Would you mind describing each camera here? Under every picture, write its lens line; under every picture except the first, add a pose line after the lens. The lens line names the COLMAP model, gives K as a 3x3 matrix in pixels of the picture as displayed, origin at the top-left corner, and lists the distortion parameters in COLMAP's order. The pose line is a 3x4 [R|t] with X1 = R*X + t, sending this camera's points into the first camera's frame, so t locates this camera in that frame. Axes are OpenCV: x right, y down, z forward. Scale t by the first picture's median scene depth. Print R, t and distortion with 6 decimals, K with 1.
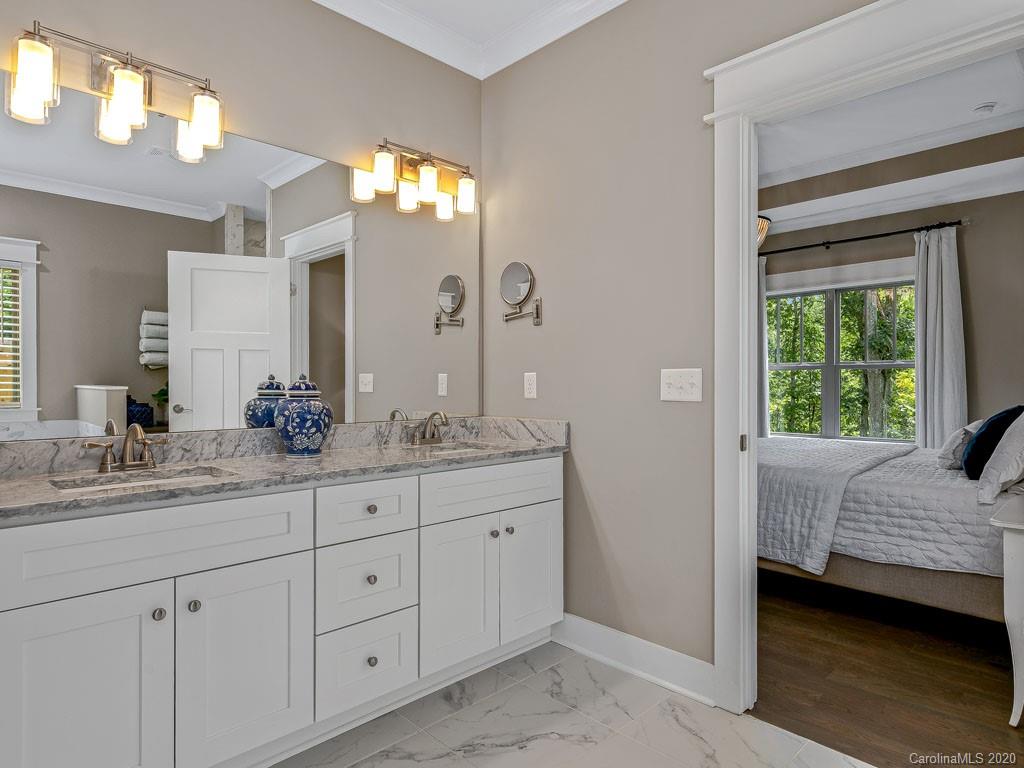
lens RADIAL K [[599.2, 0, 512.0], [0, 599.2, 384.0], [0, 0, 1]] dist [0.002555, 0.000611]
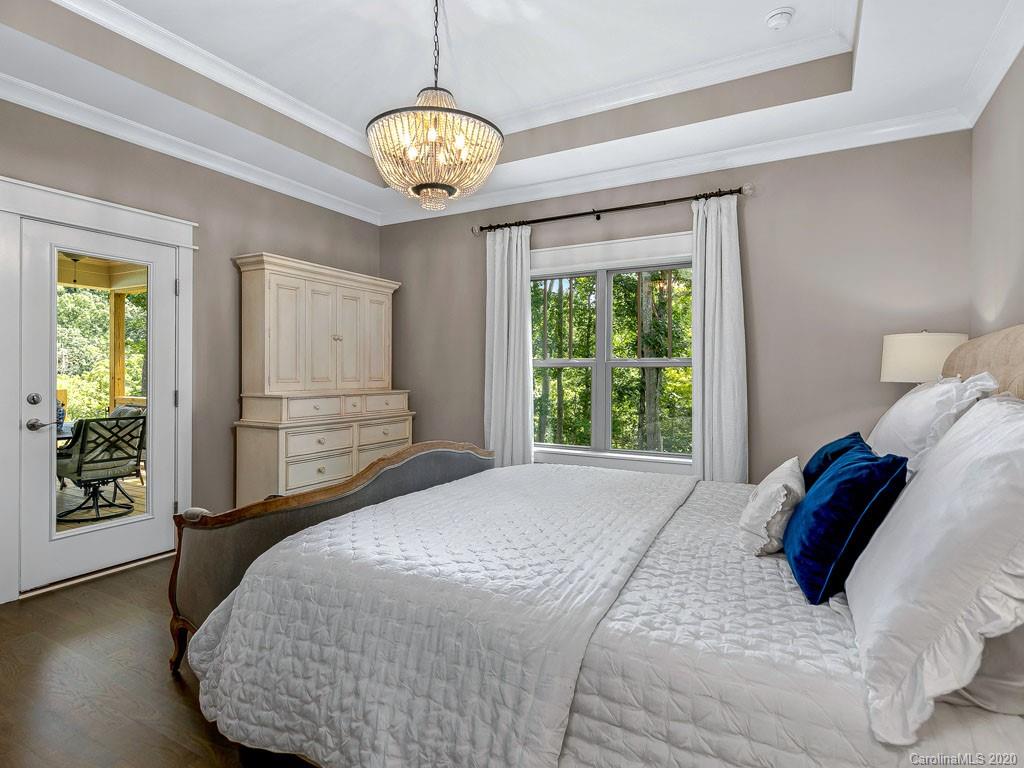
lens RADIAL K [[541.1, 0, 513.8], [0, 541.1, 371.4], [0, 0, 1]] dist [0.001116, 0.000158]
pose [[0.956296, 0.005400, 0.292352, 0.235472], [-0.005081, 0.999985, -0.001851, -0.019823], [-0.292357, 0.000285, 0.956309, 0.384125]]
